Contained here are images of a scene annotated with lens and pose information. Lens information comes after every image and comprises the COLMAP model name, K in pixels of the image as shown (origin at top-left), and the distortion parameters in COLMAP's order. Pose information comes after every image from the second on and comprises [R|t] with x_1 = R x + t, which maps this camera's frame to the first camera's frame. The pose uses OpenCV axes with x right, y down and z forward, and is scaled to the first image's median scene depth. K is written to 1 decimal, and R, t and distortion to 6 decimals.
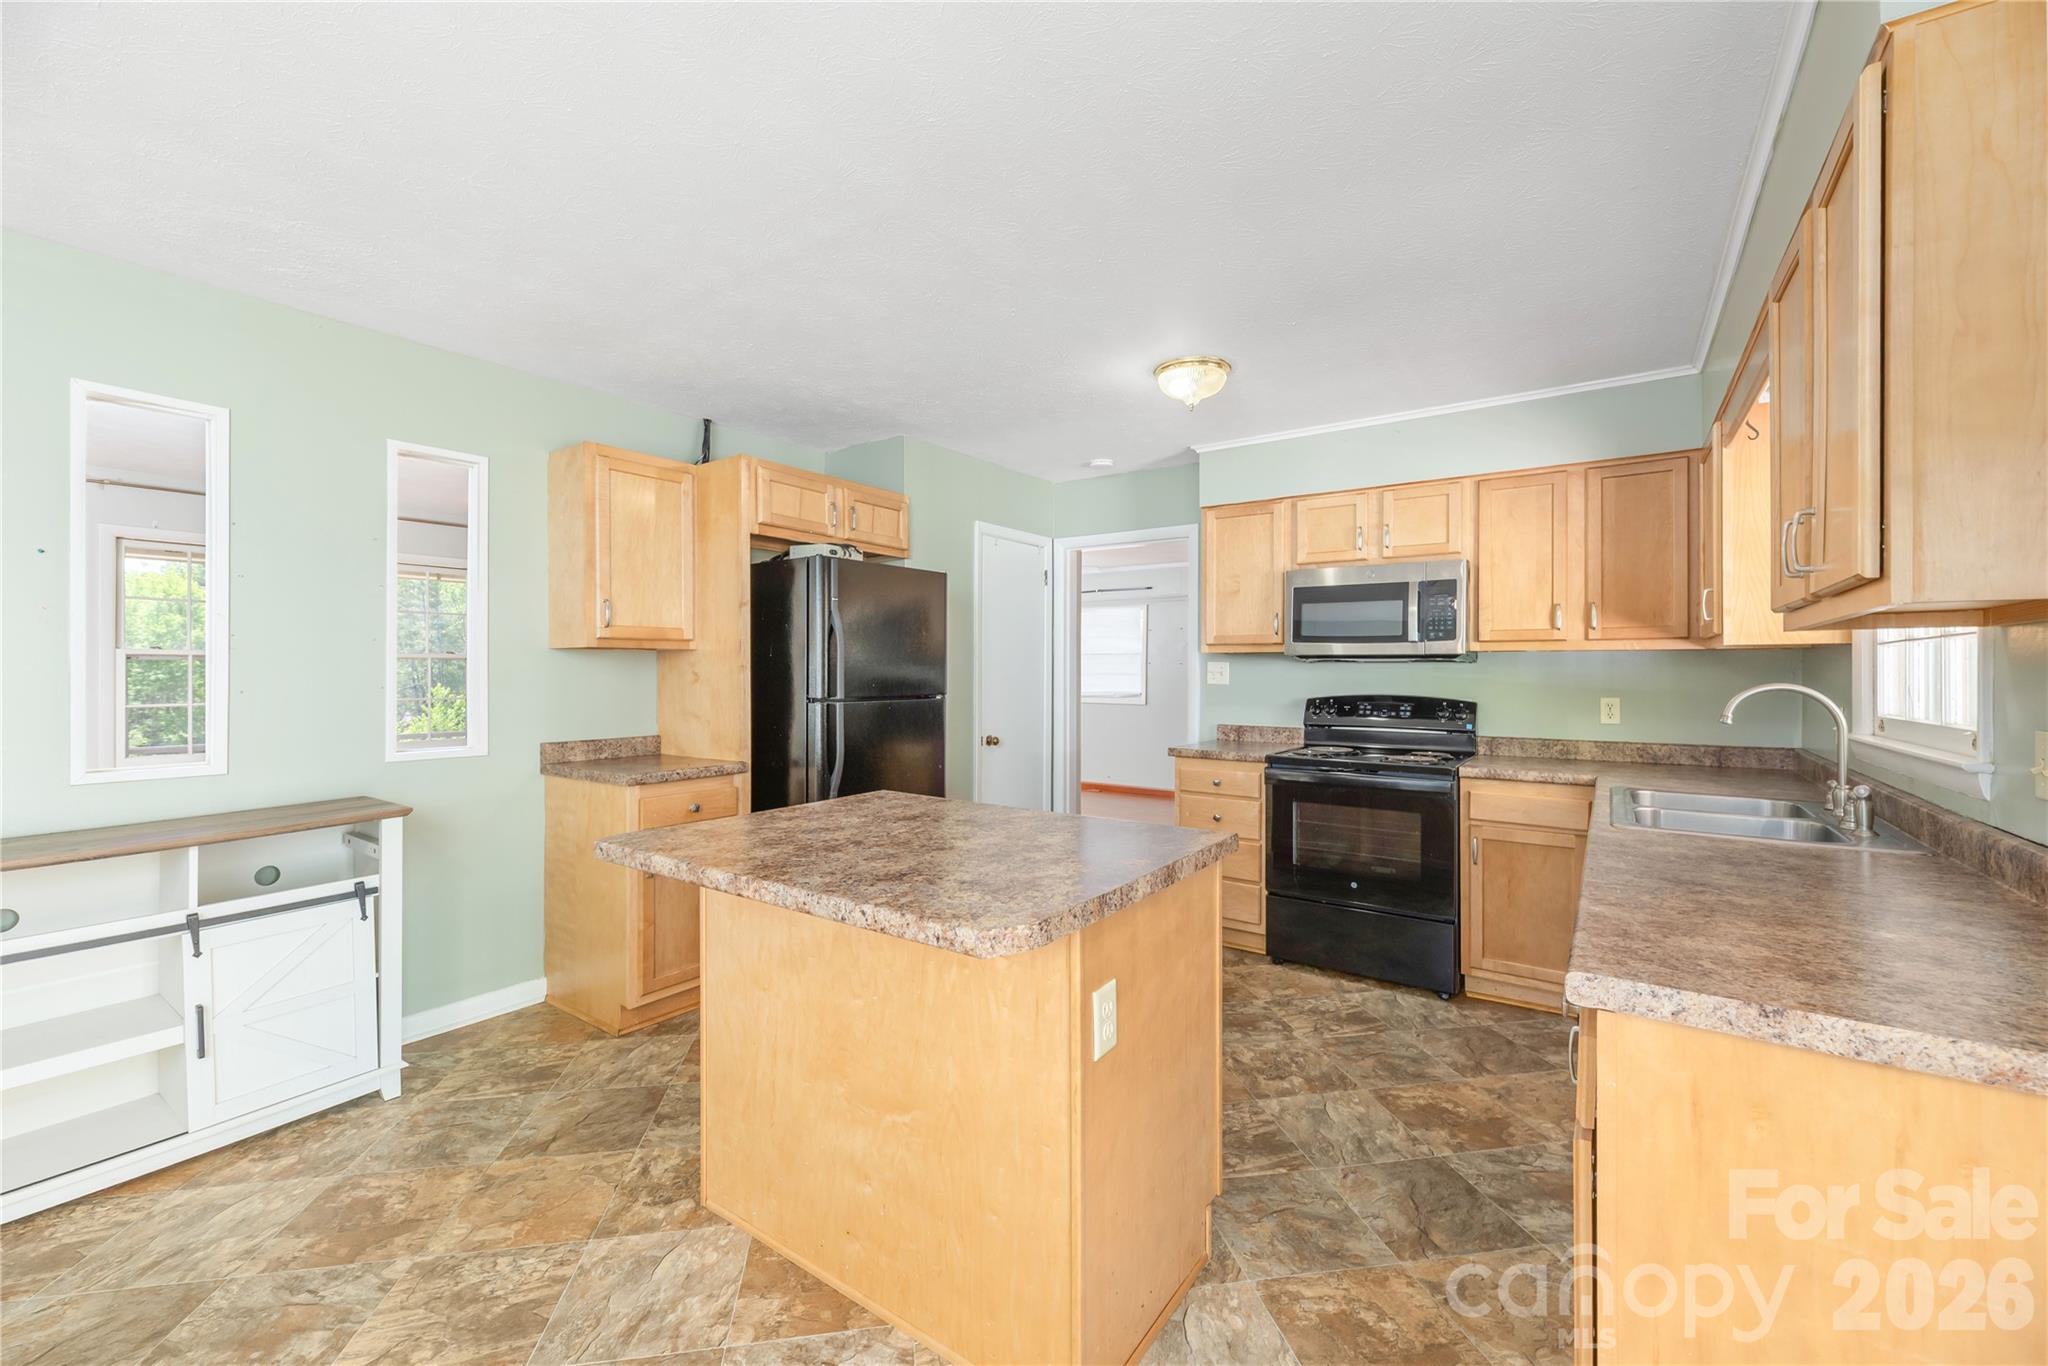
lens RADIAL K [[836.7, 0, 1024.8], [0, 836.7, 635.0], [0, 0, 1]] dist [-0.000604, -0.000020]
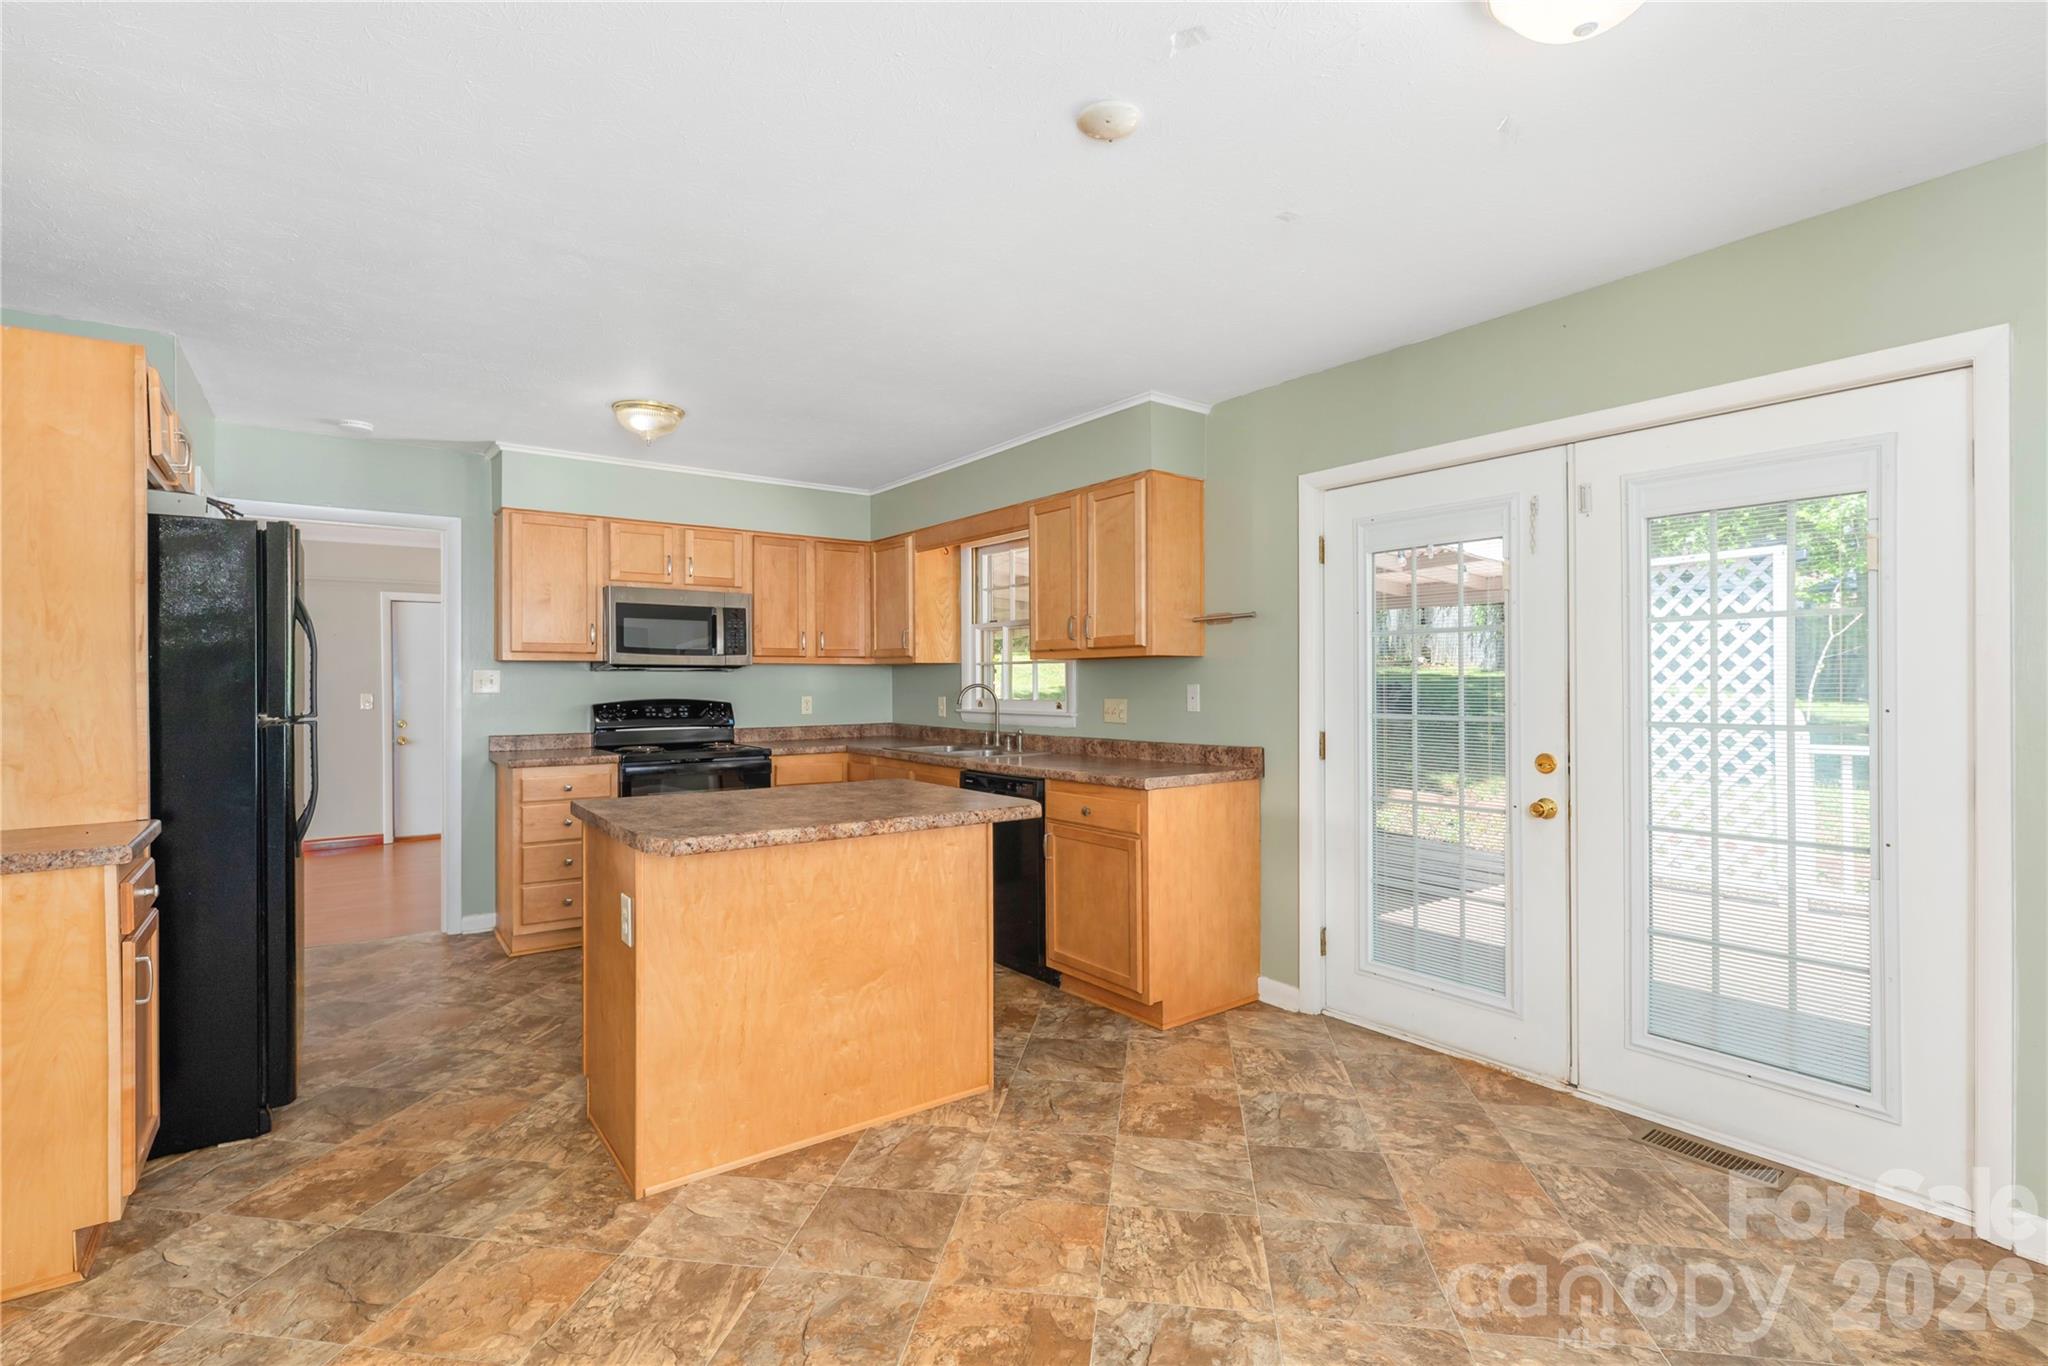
lens RADIAL K [[913.0, 0, 1034.5], [0, 913.0, 680.5], [0, 0, 1]] dist [-0.036830, 0.000039]
pose [[0.303673, -0.000174, 0.952776, -0.660036], [-0.034049, 0.999359, 0.011035, 0.014099], [-0.952168, -0.035792, 0.303472, 0.121692]]
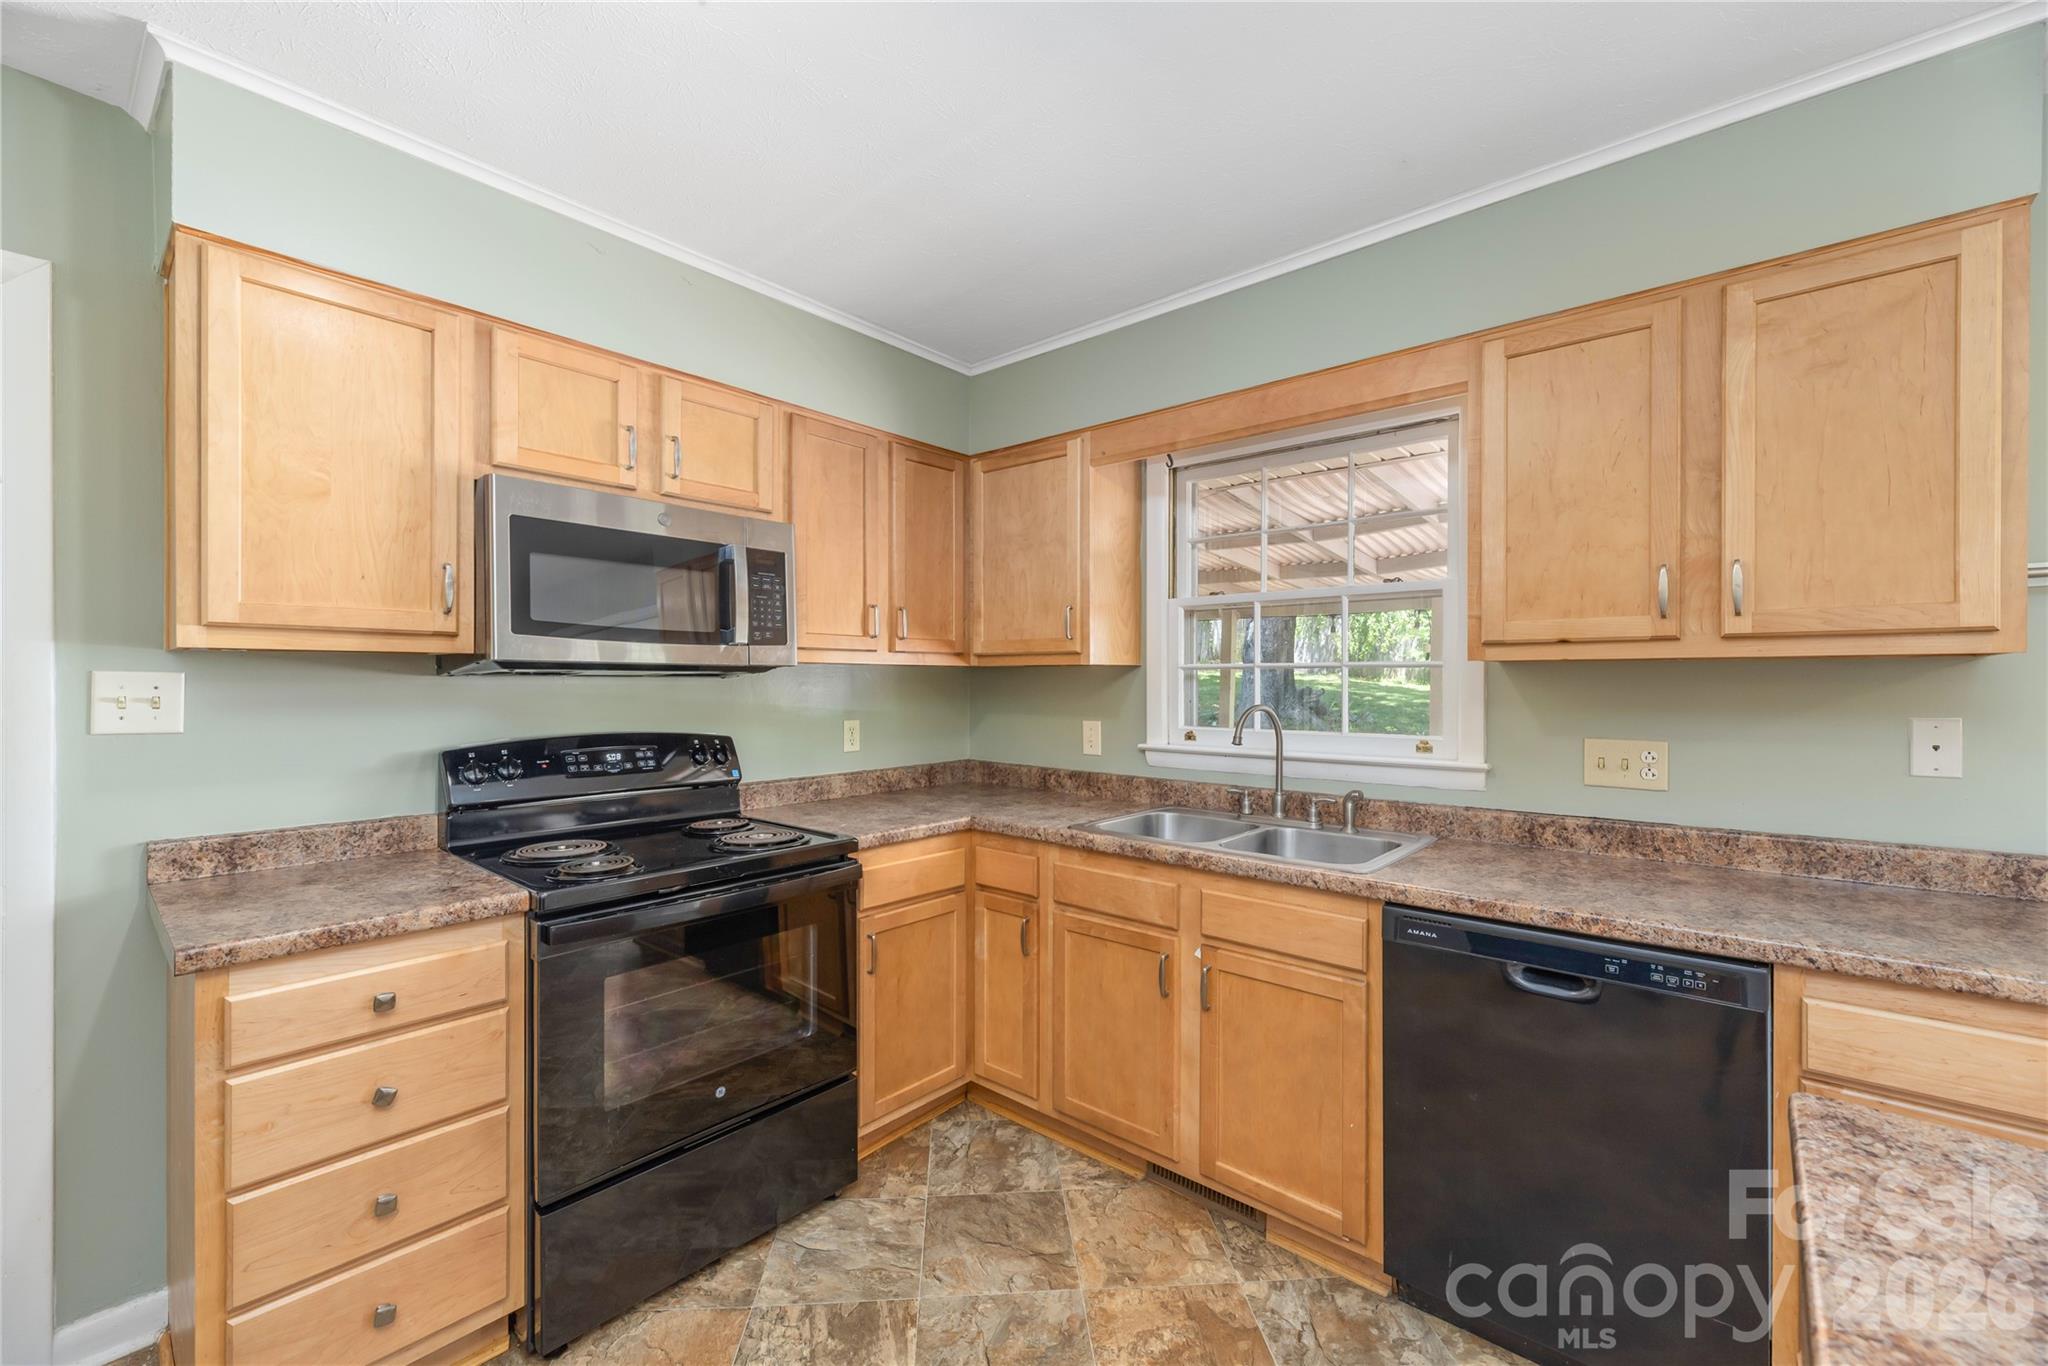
lens RADIAL K [[820.5, 0, 1013.8], [0, 820.5, 684.5], [0, 0, 1]] dist [0.000628, -0.000003]
pose [[0.106563, -0.005609, 0.994290, -0.100089], [-0.040538, 0.999128, 0.009981, 0.021798], [-0.993479, -0.041370, 0.106242, 0.697924]]
